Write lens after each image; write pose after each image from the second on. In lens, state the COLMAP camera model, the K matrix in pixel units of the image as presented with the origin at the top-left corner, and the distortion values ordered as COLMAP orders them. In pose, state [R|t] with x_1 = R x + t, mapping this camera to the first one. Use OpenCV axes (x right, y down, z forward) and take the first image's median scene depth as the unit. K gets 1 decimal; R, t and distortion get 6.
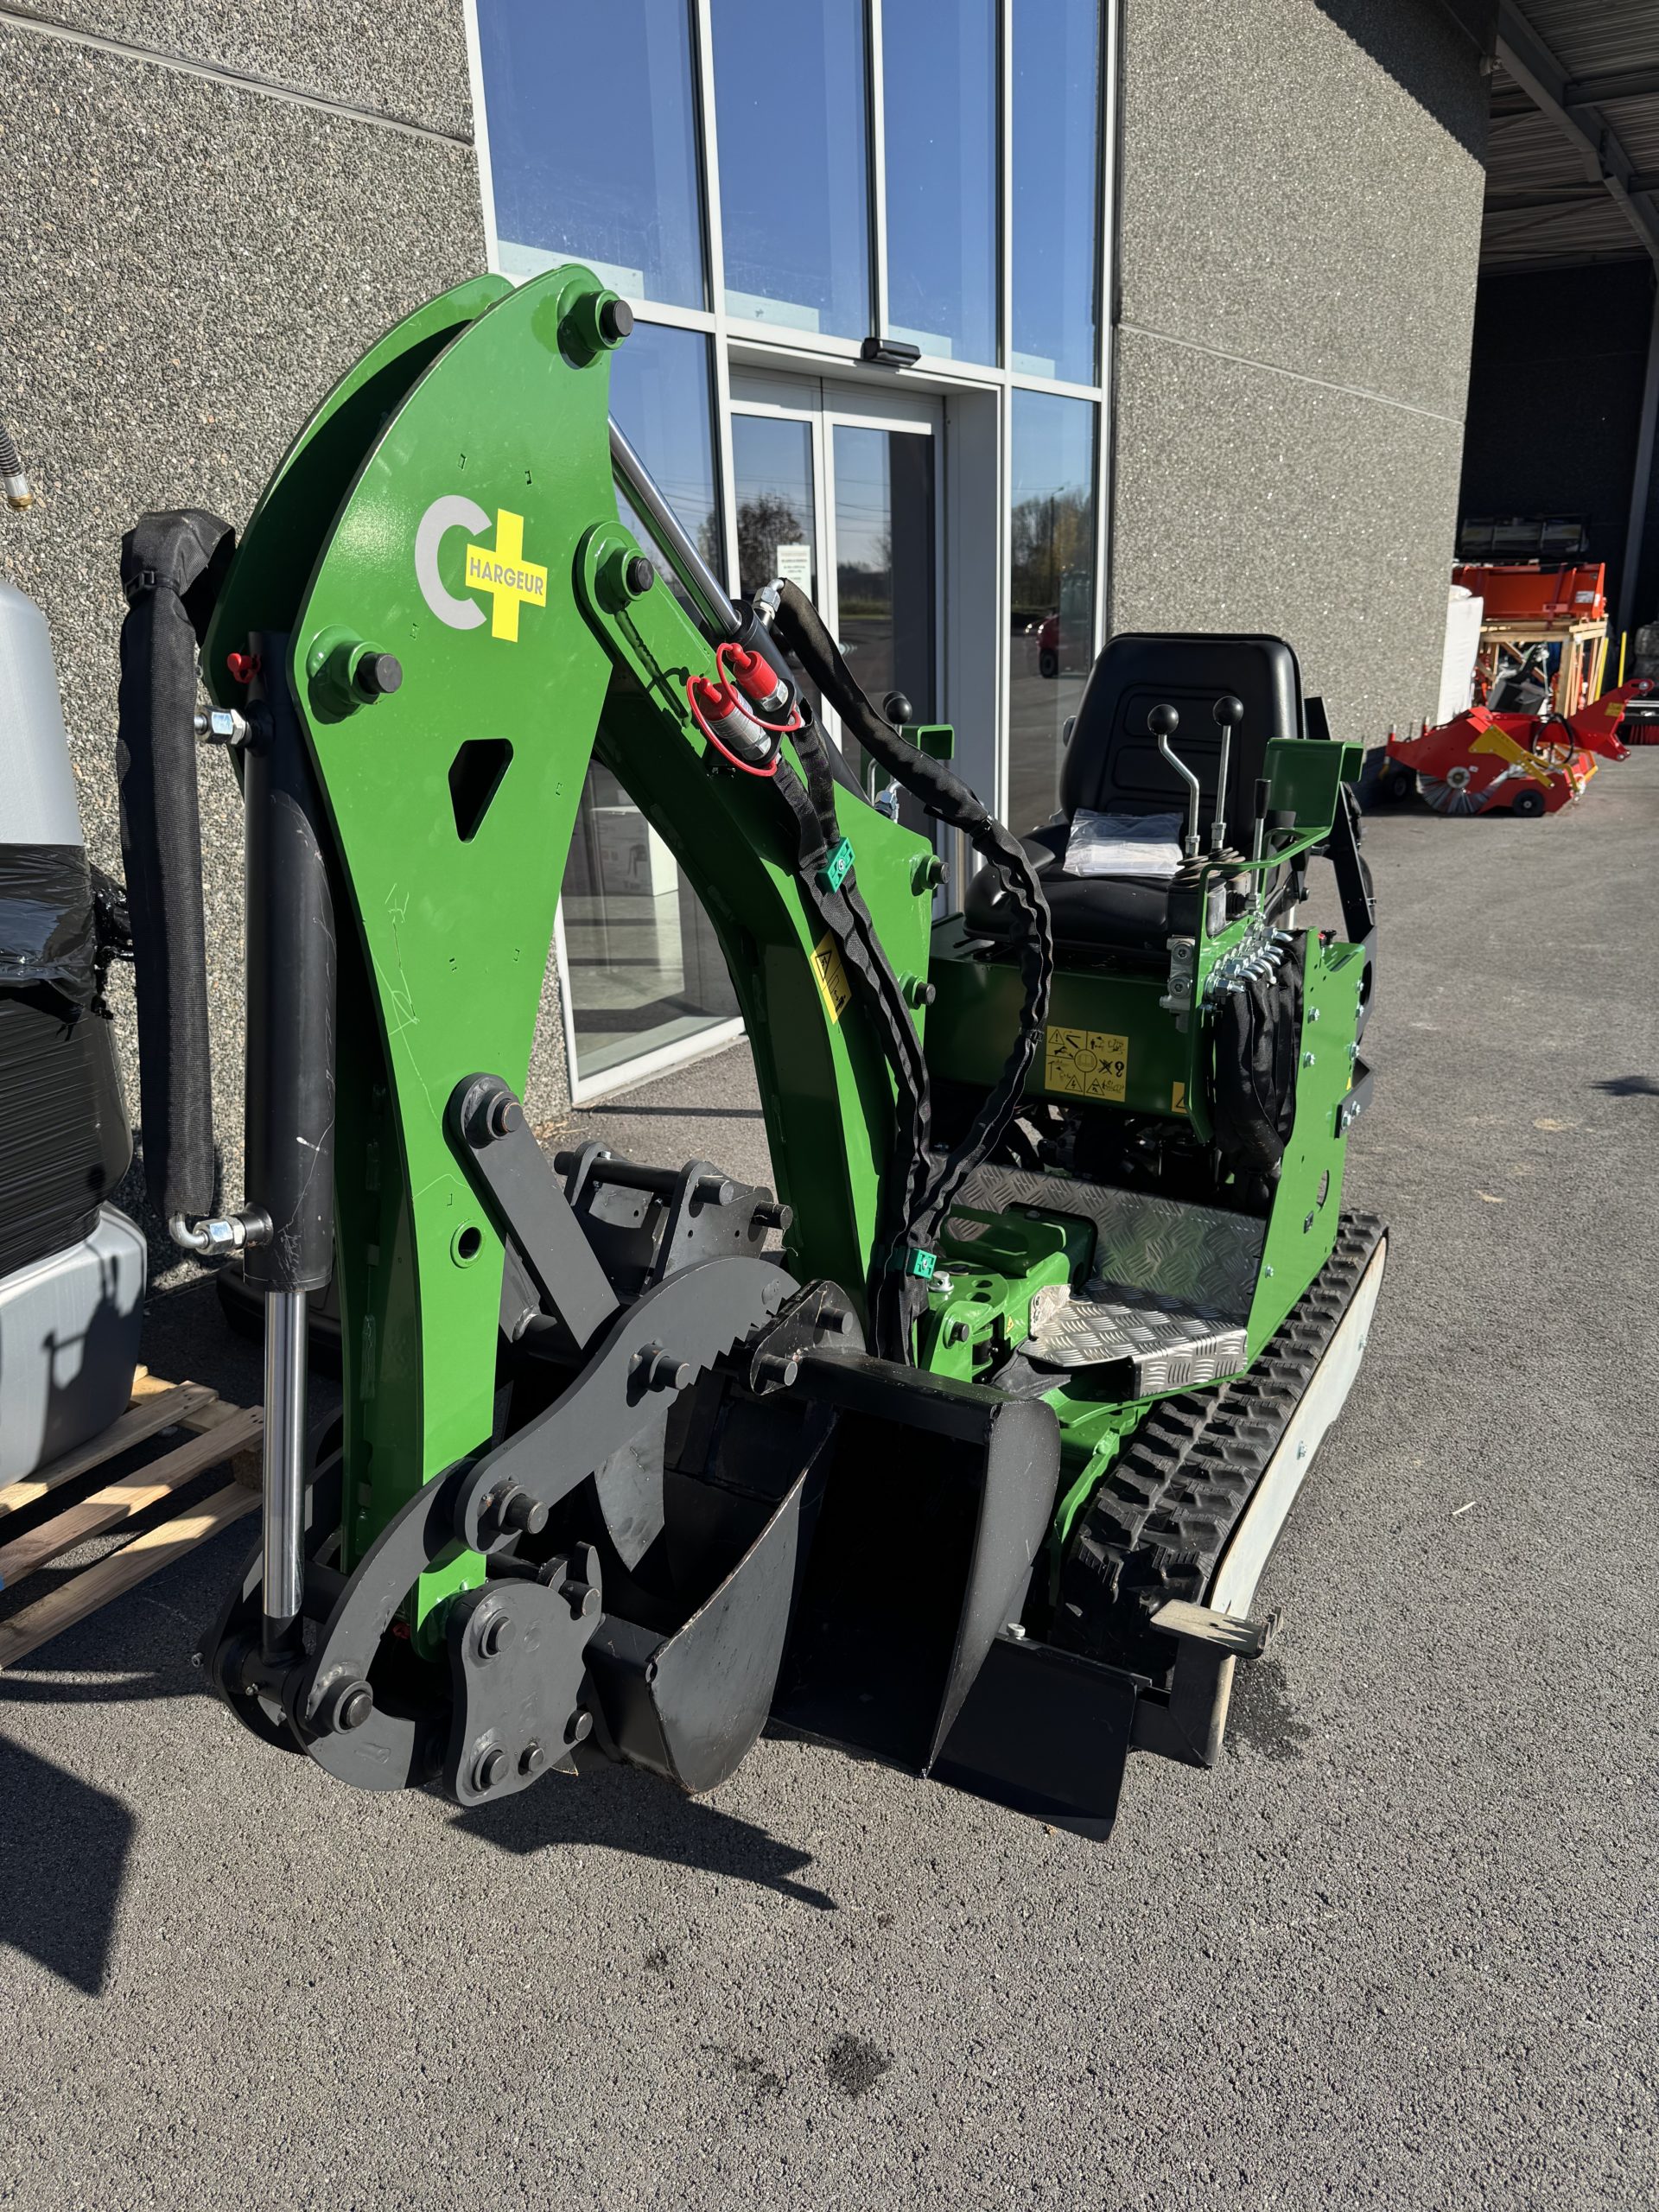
lens RADIAL K [[1581.4, 0, 829.5], [0, 1581.4, 1106.0], [0, 0, 1]] dist [0.002412, -0.007215]
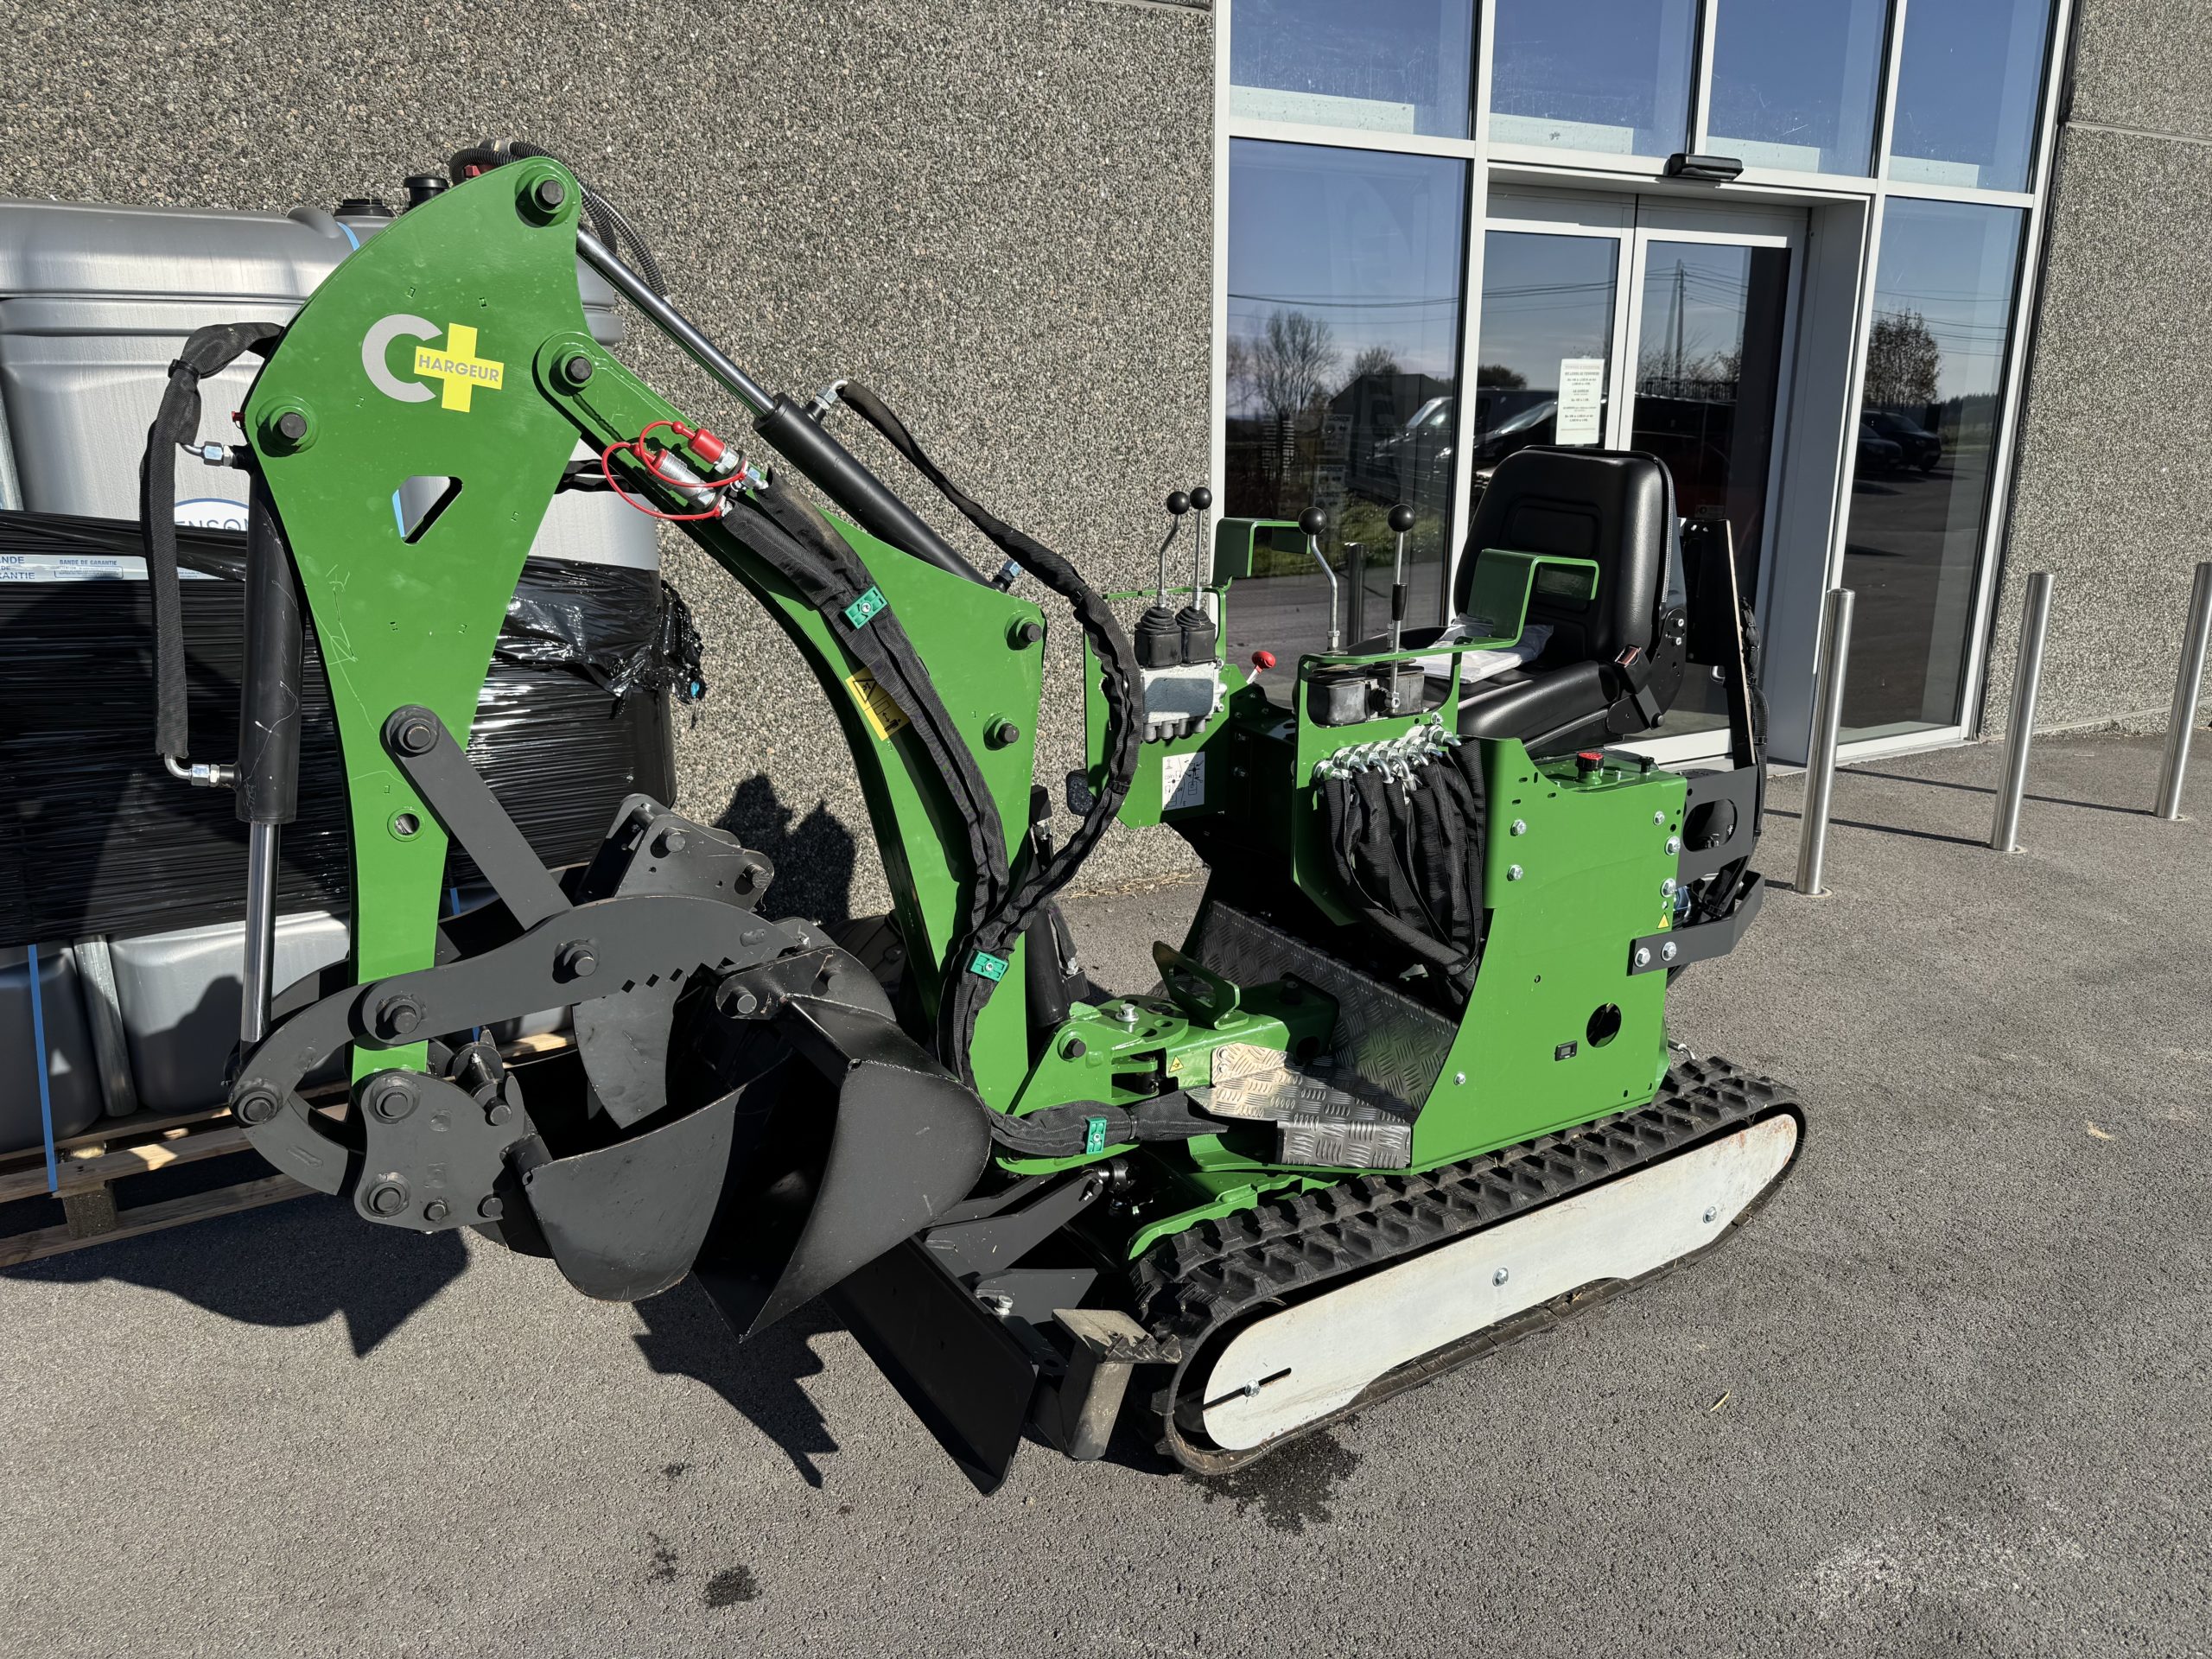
lens RADIAL K [[1581.6, 0, 1106.0], [0, 1581.6, 829.5], [0, 0, 1]] dist [0.005194, -0.005800]
pose [[0.877563, 0.149803, -0.455458, 0.389731], [-0.172981, 0.984881, -0.009360, -0.001570], [0.447169, 0.086999, 0.890208, 0.000200]]
